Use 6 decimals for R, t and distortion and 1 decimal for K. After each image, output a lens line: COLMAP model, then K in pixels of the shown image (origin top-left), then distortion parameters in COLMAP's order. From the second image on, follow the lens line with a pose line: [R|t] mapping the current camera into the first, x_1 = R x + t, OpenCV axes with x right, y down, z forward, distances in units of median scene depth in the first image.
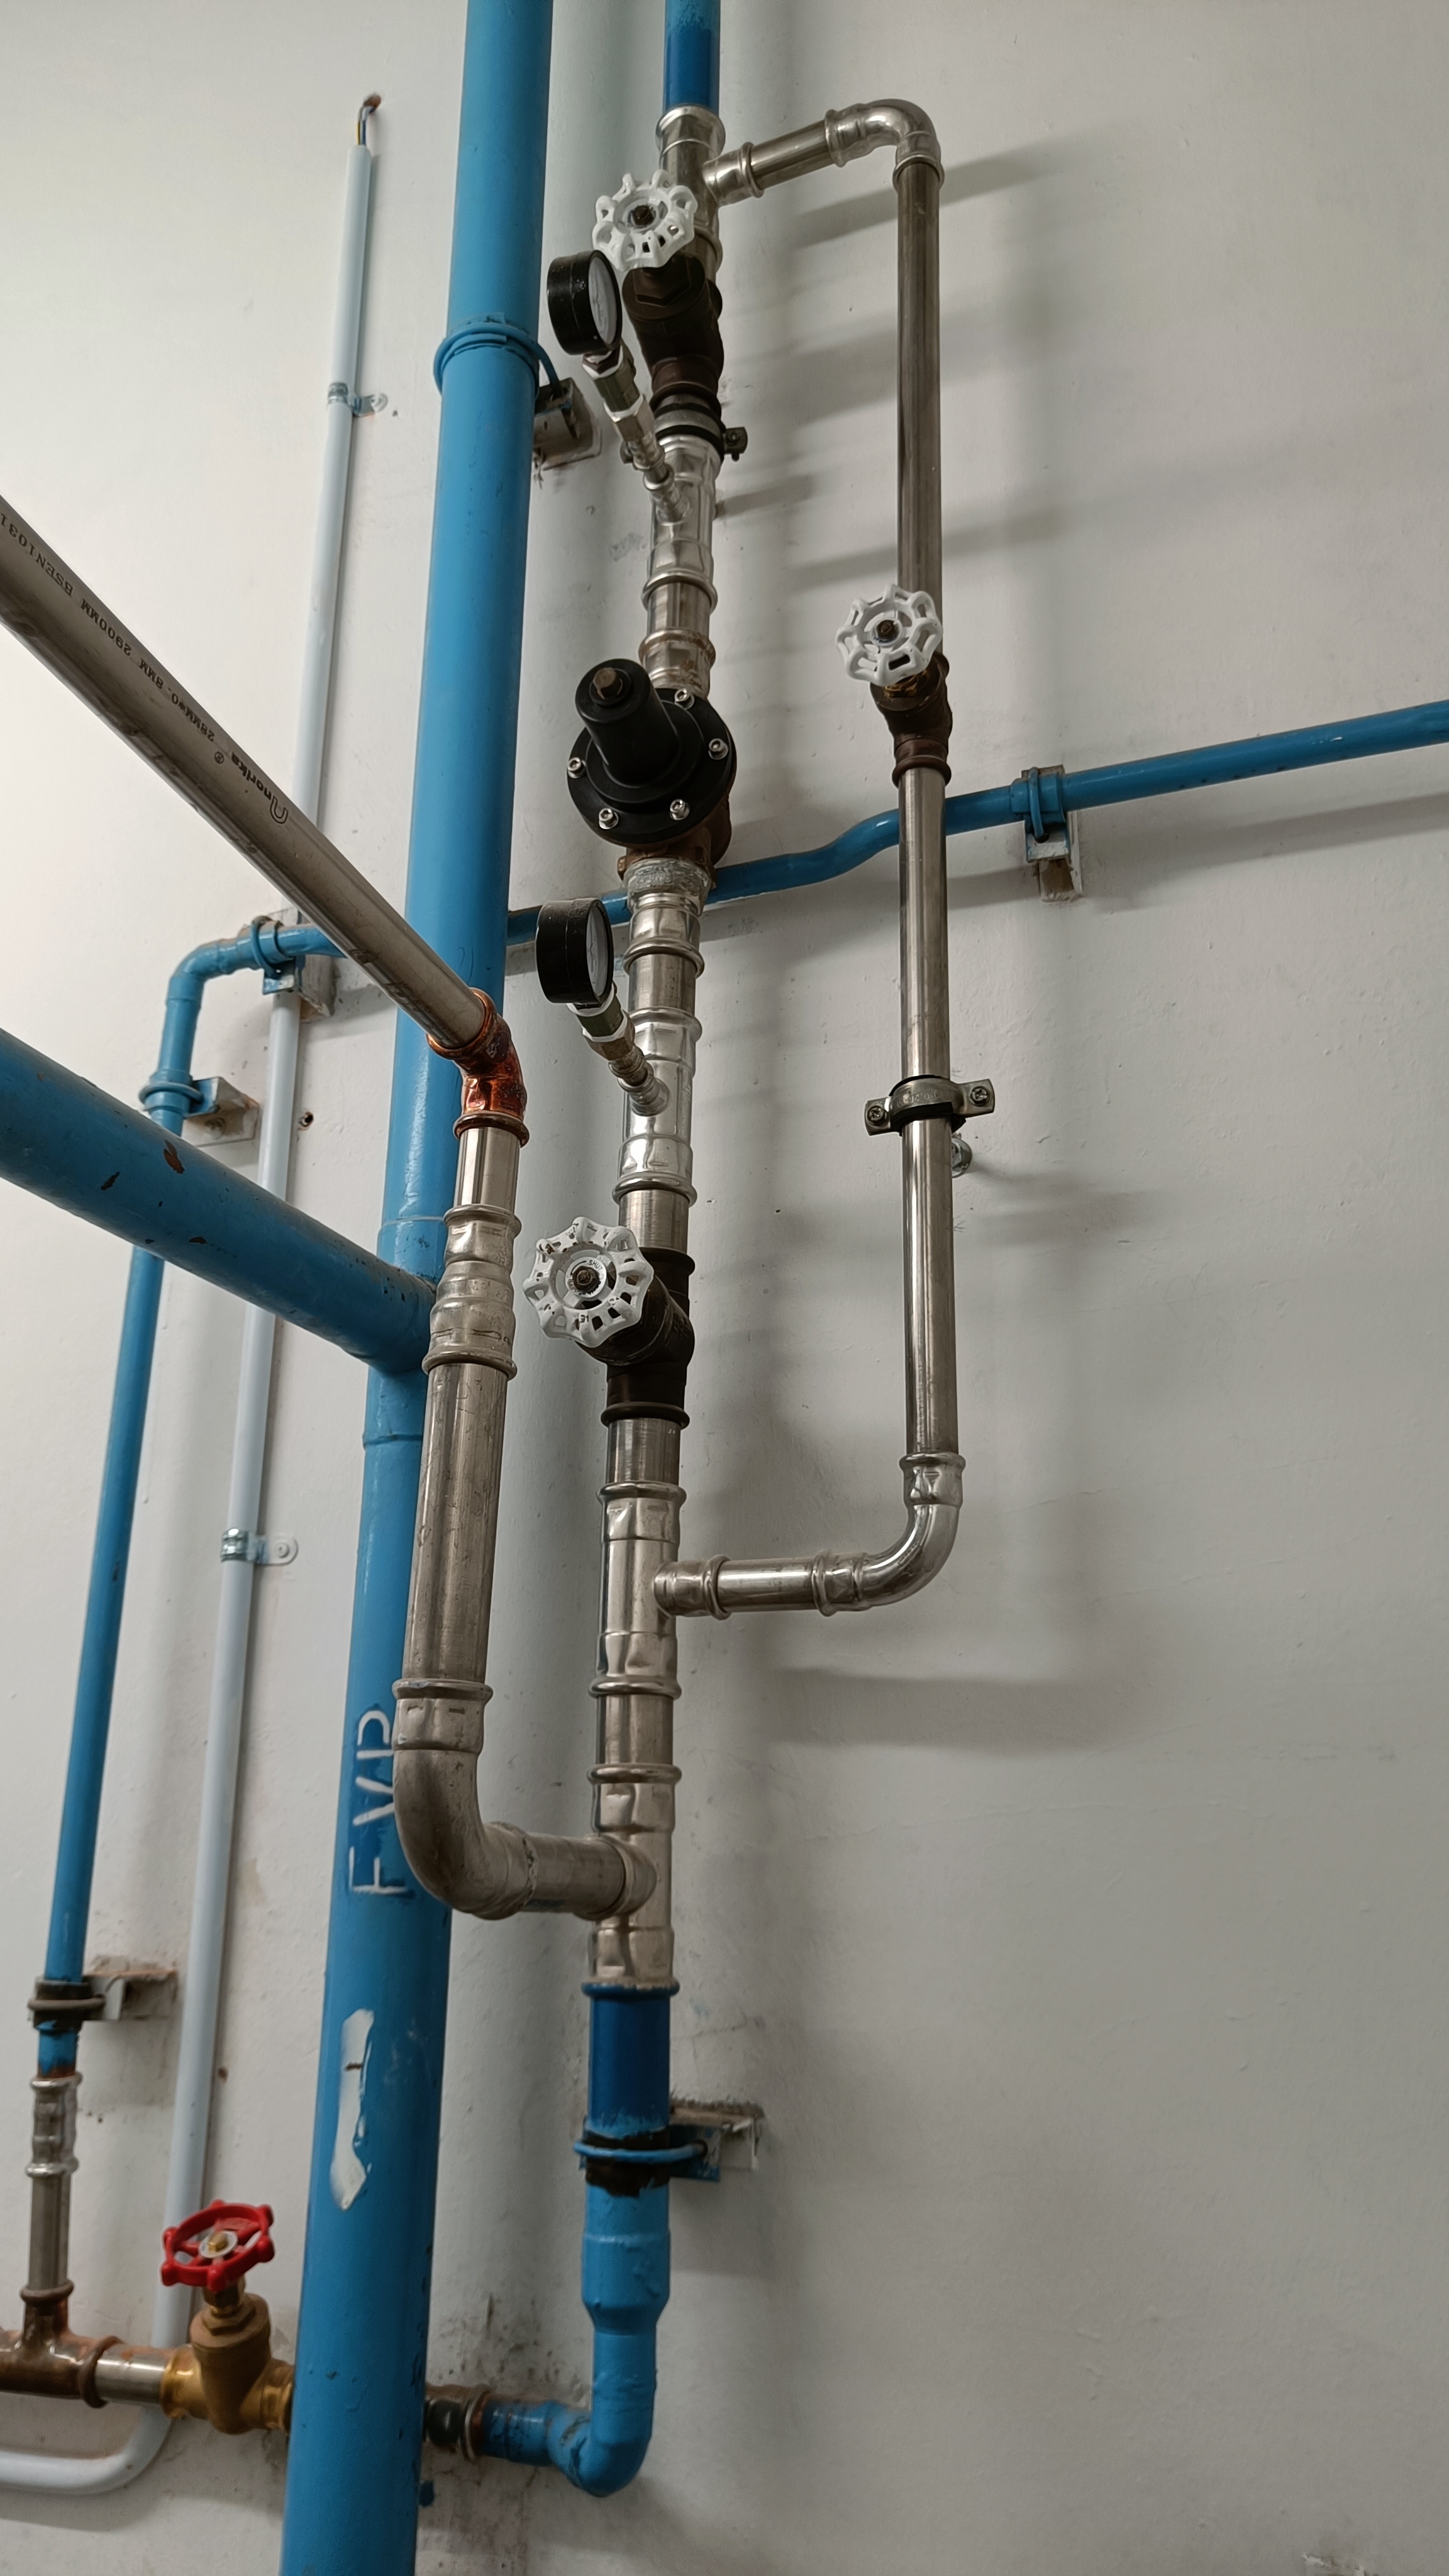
lens RADIAL K [[1810.0, 0, 724.5], [0, 1810.0, 1288.0], [0, 0, 1]] dist [-0.003064, -0.000294]
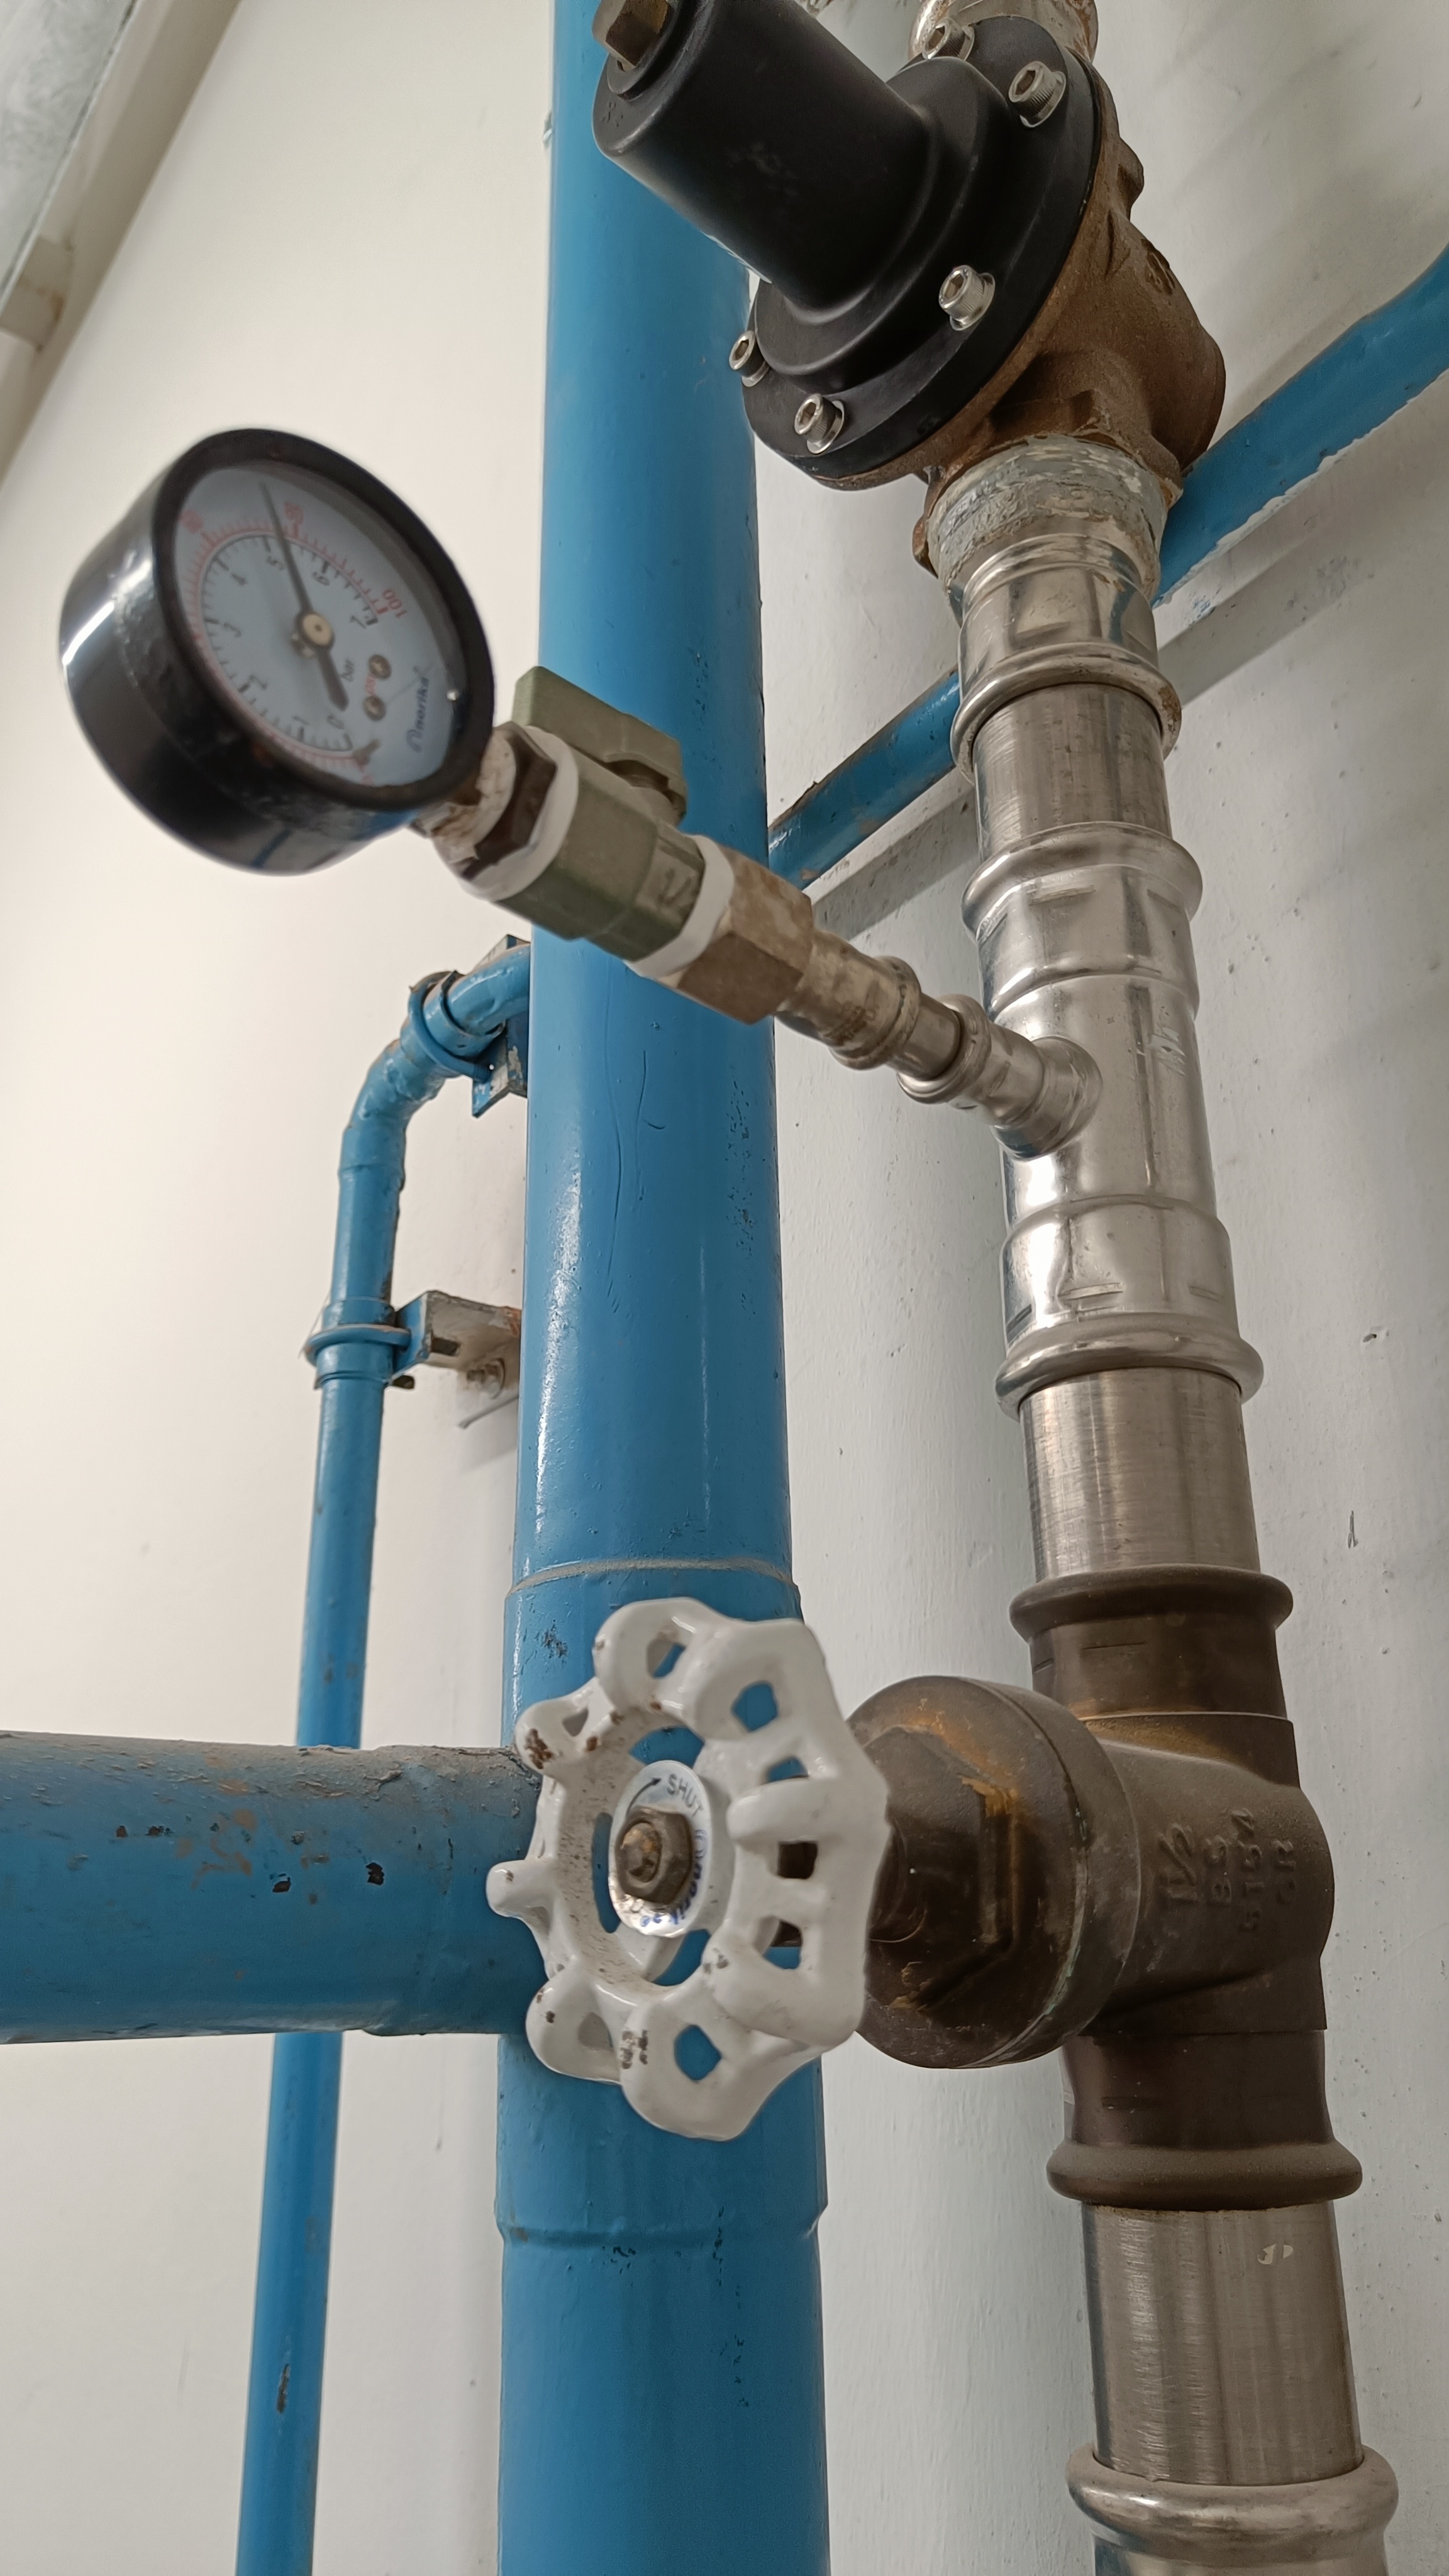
lens RADIAL K [[1810.0, 0, 724.5], [0, 1810.0, 1288.0], [0, 0, 1]] dist [-0.003064, -0.000294]
pose [[0.831390, -0.238550, -0.501881, 0.073252], [0.208989, 0.971089, -0.115370, -0.048268], [0.514892, -0.008970, 0.857208, 0.731193]]
